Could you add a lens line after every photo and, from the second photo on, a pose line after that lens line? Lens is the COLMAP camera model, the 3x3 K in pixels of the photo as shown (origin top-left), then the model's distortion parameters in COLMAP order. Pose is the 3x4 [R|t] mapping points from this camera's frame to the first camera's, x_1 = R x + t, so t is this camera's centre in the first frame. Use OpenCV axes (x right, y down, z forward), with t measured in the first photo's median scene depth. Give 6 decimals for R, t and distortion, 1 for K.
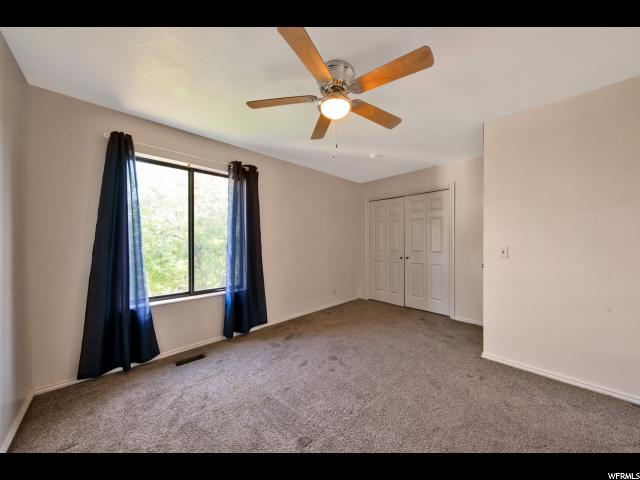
lens RADIAL K [[197.9, 0, 304.8], [0, 197.9, 241.5], [0, 0, 1]] dist [-0.000562, -0.000055]
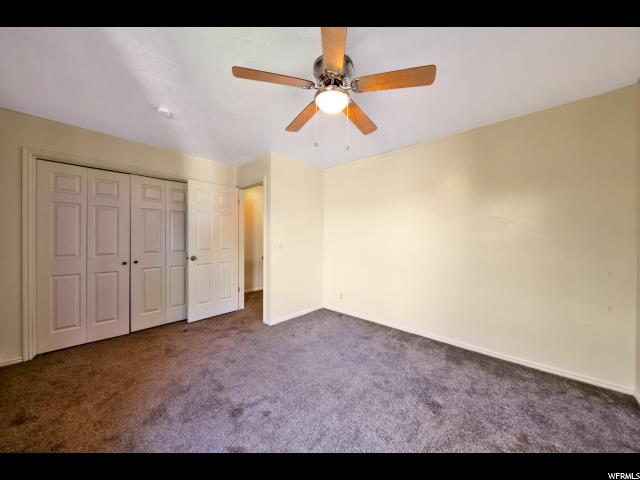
lens RADIAL K [[222.4, 0, 320.0], [0, 222.4, 240.0], [0, 0, 1]] dist [-0.000724, -0.000230]
pose [[-0.066810, -0.002072, 0.997764, -0.334336], [-0.001436, 0.999997, 0.001981, -0.000030], [-0.997765, -0.001300, -0.066813, 0.408228]]
